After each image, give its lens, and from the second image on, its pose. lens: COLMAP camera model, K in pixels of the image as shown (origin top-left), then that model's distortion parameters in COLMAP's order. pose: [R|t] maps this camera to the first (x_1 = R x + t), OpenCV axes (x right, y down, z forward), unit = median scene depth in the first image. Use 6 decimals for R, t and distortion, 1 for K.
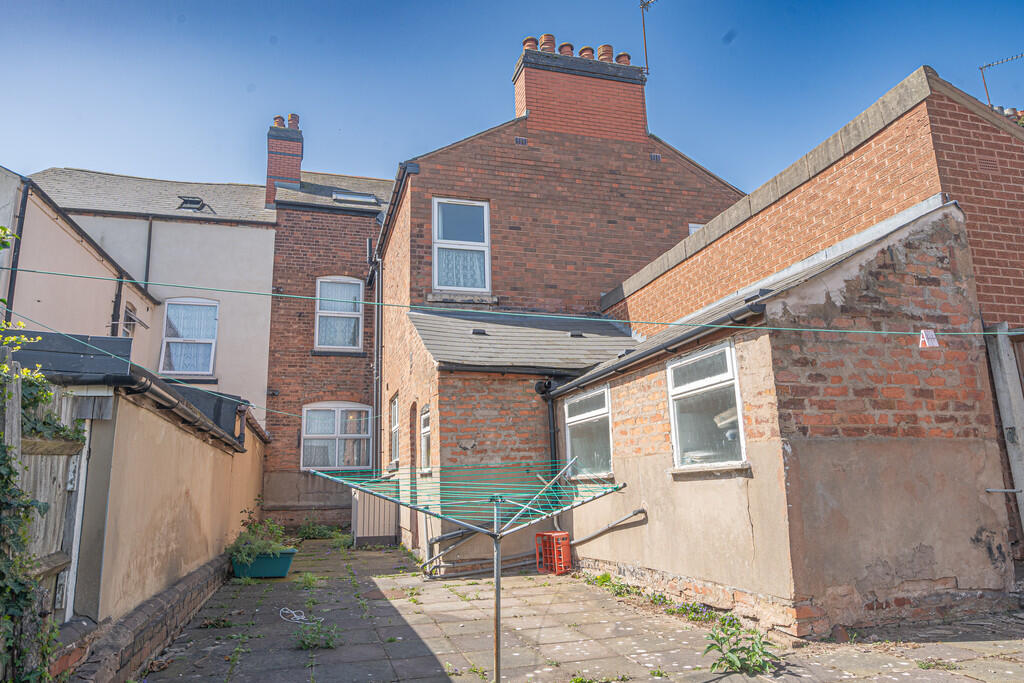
lens RADIAL K [[656.1, 0, 512.0], [0, 656.1, 341.5], [0, 0, 1]] dist [0.005311, 0.001931]
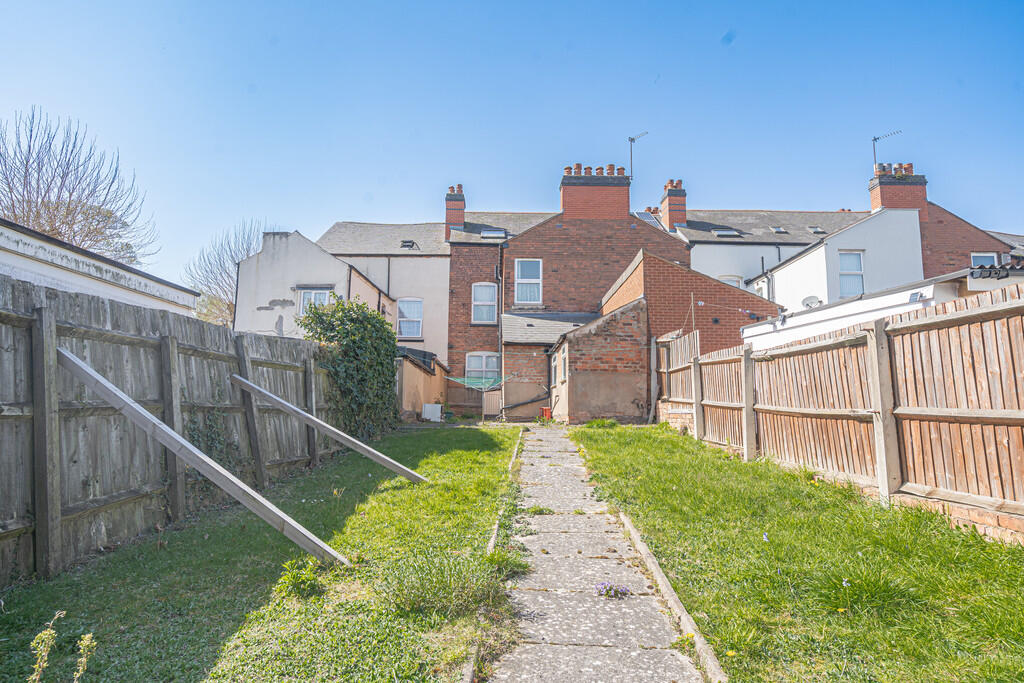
lens RADIAL K [[507.2, 0, 512.0], [0, 507.2, 341.5], [0, 0, 1]] dist [-0.000009, 0.000057]
pose [[0.969470, 0.001056, -0.245208, 0.252844], [0.019806, 0.996386, 0.082598, -0.081925], [0.244409, -0.084933, 0.965945, -0.566167]]
